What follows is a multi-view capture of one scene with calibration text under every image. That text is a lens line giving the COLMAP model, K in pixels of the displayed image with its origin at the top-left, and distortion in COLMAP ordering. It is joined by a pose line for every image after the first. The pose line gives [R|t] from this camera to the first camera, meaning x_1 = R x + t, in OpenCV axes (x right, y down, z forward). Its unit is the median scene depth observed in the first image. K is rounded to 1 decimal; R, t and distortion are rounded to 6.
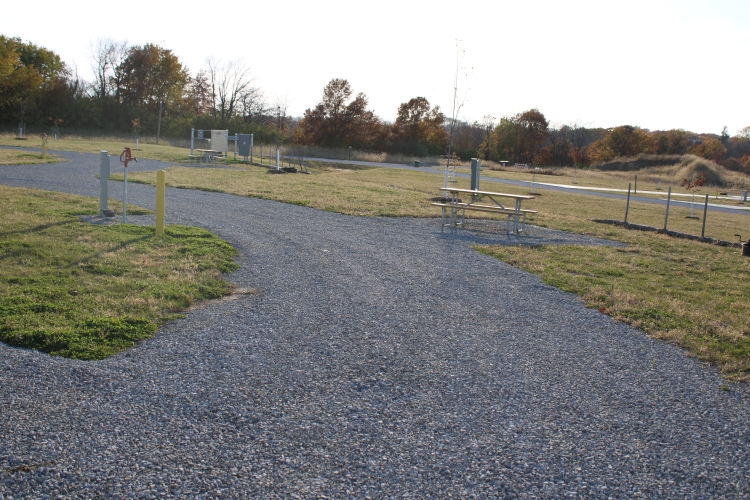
lens RADIAL K [[908.5, 0, 375.0], [0, 908.5, 250.0], [0, 0, 1]] dist [-0.118637, 0.341125]
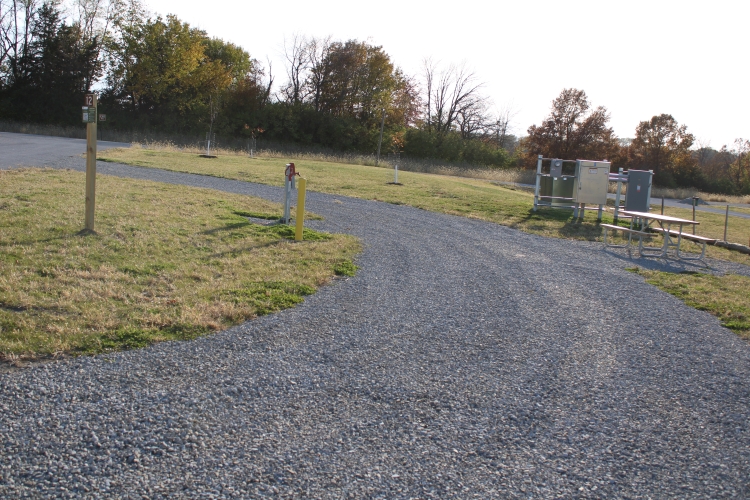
lens RADIAL K [[908.5, 0, 375.0], [0, 908.5, 250.0], [0, 0, 1]] dist [-0.118637, 0.341125]
pose [[0.984418, 0.048236, -0.169098, -0.073041], [-0.051105, 0.998613, -0.012649, -0.024686], [0.168253, 0.021094, 0.985518, 0.170145]]
